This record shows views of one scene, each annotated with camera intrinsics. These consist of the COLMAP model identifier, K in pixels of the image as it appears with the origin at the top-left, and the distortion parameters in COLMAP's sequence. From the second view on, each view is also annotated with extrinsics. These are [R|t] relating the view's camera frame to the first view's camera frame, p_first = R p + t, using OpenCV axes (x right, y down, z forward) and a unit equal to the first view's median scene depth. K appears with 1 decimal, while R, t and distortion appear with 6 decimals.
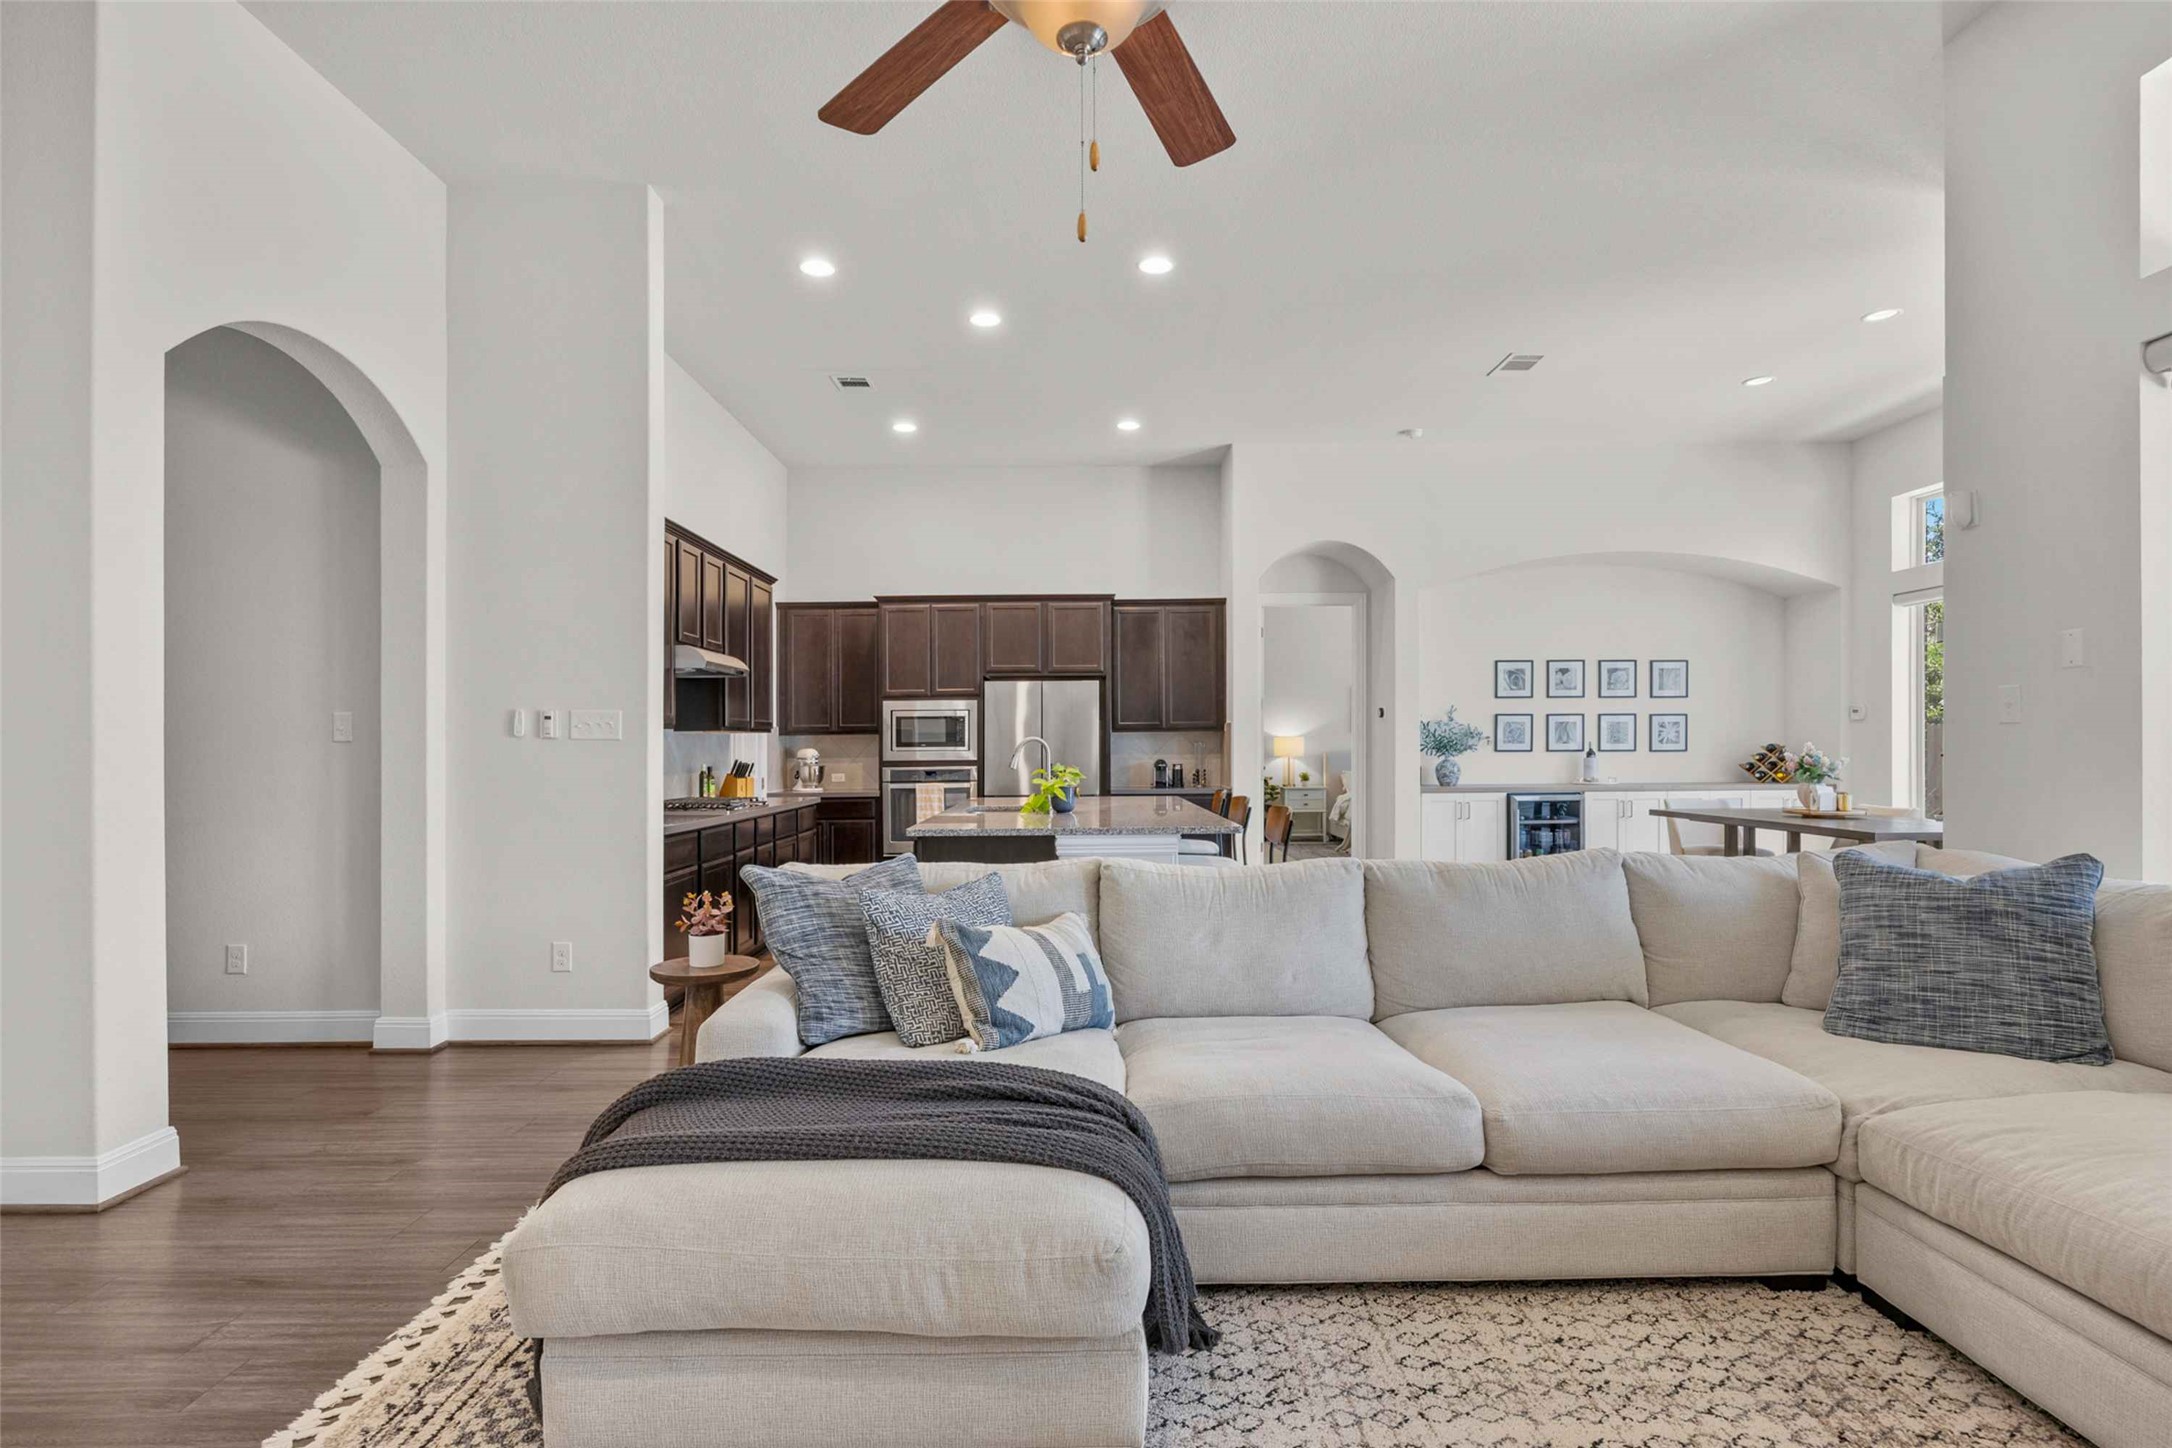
lens RADIAL K [[1061.1, 0, 1087.3], [0, 1061.1, 761.9], [0, 0, 1]] dist [-0.004681, -0.000976]
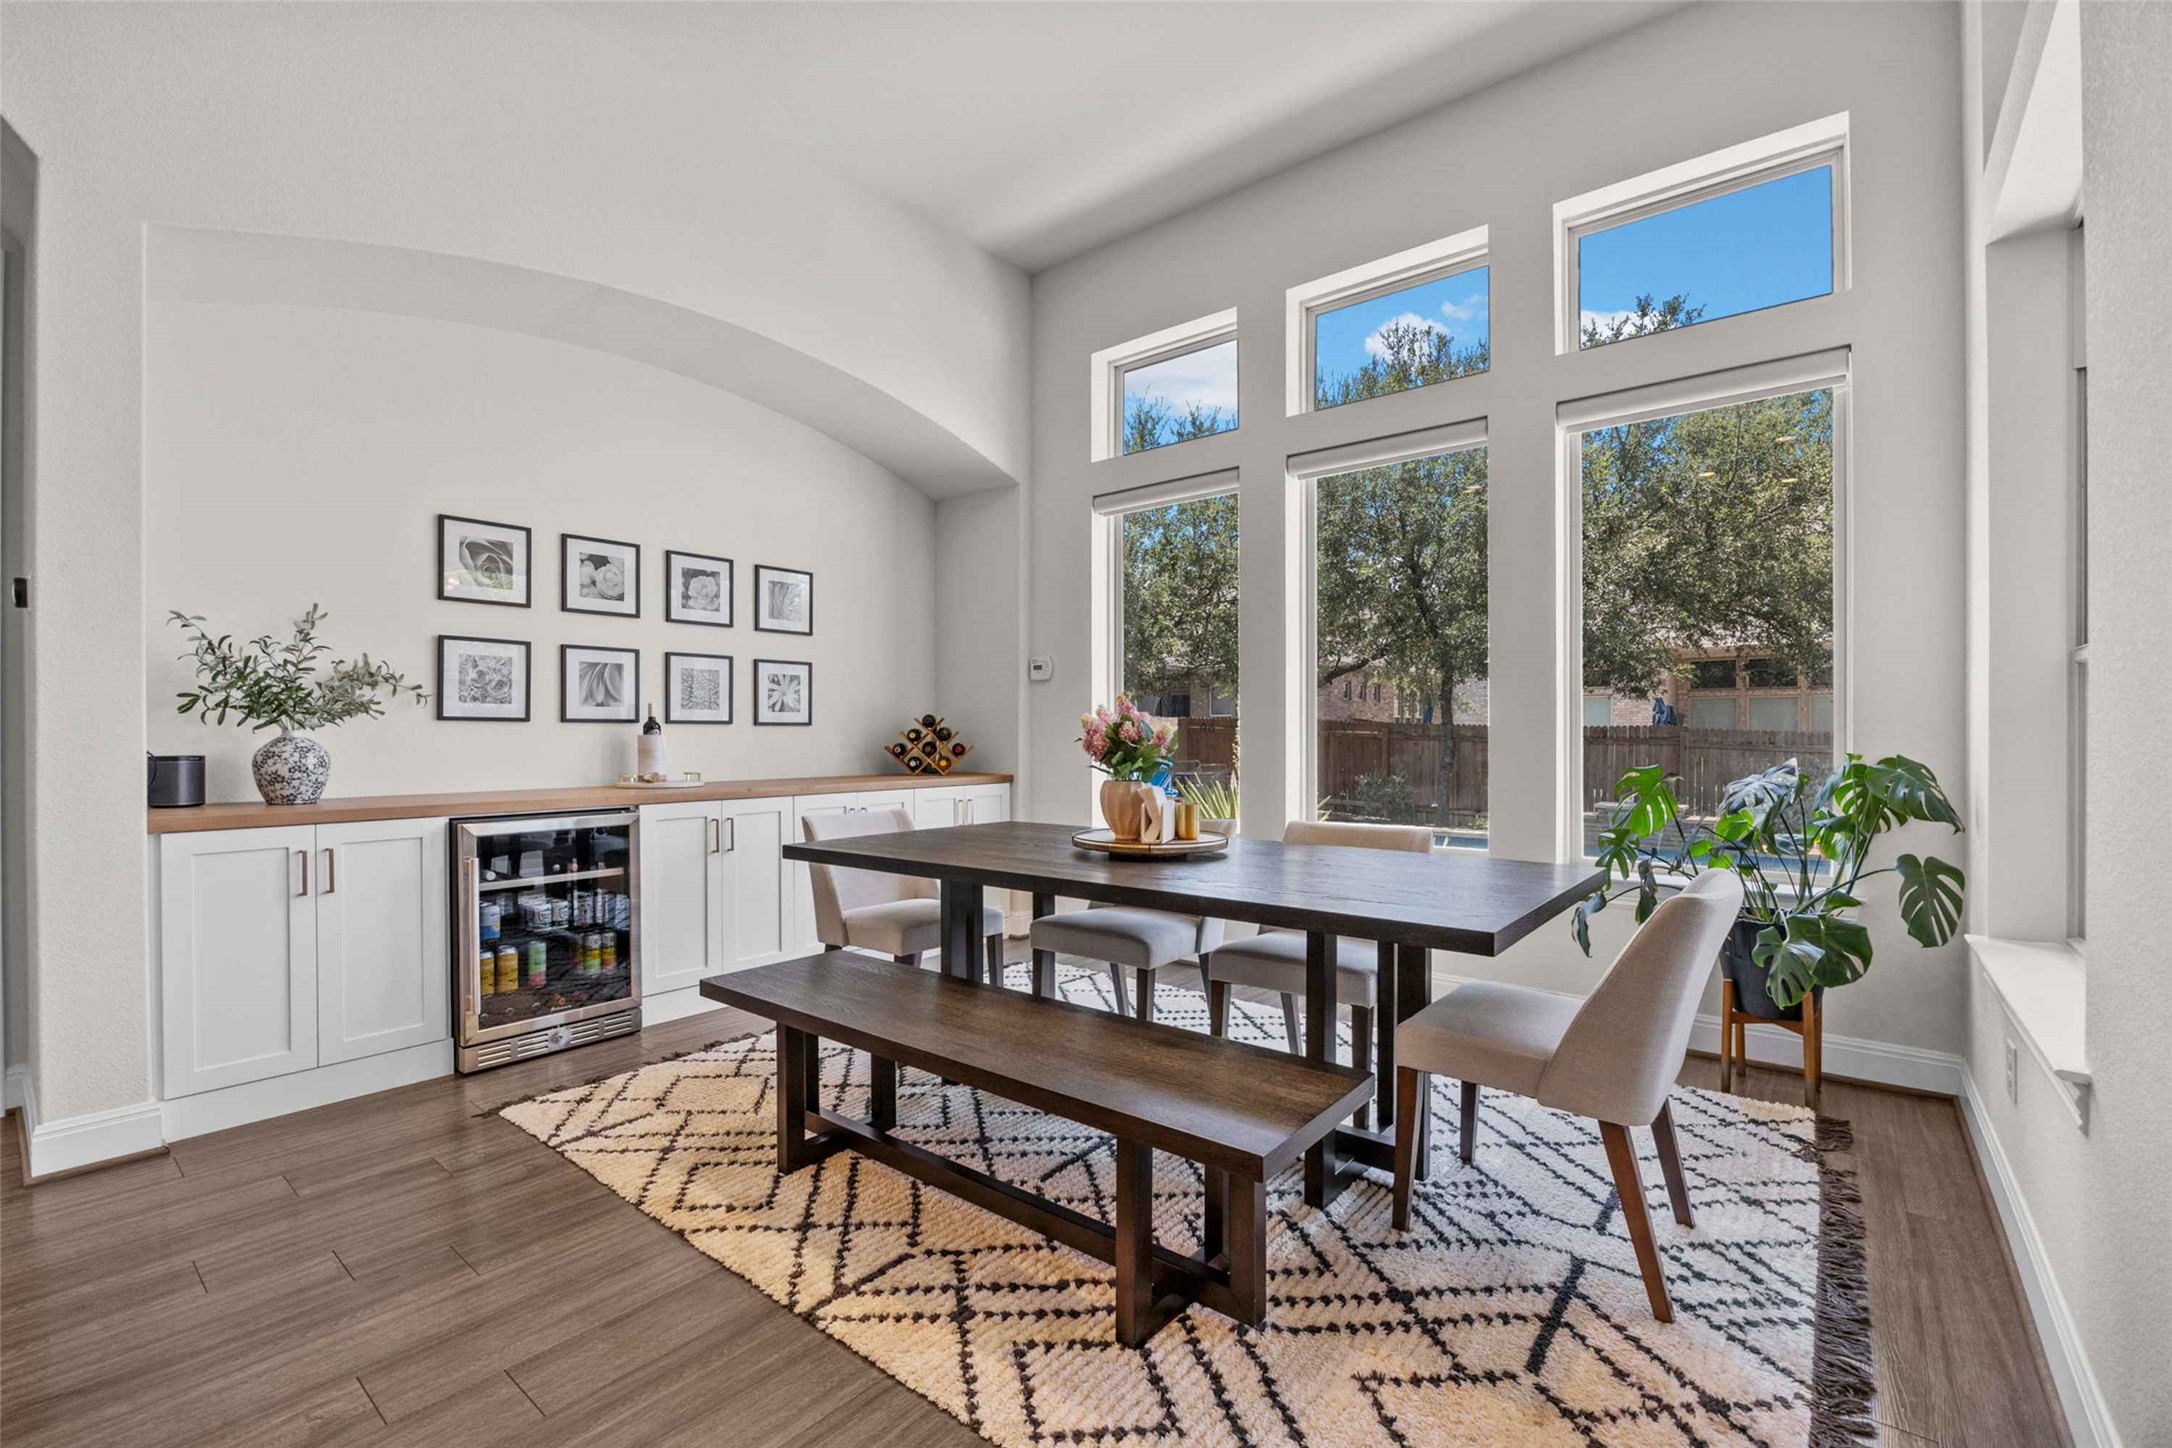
lens RADIAL K [[905.1, 0, 1061.8], [0, 905.1, 732.6], [0, 0, 1]] dist [-0.033955, 0.000067]
pose [[0.656805, 0.007704, 0.754021, 0.281111], [0.008508, 0.999808, -0.017626, 0.004281], [-0.754012, 0.017992, 0.656614, 0.571748]]
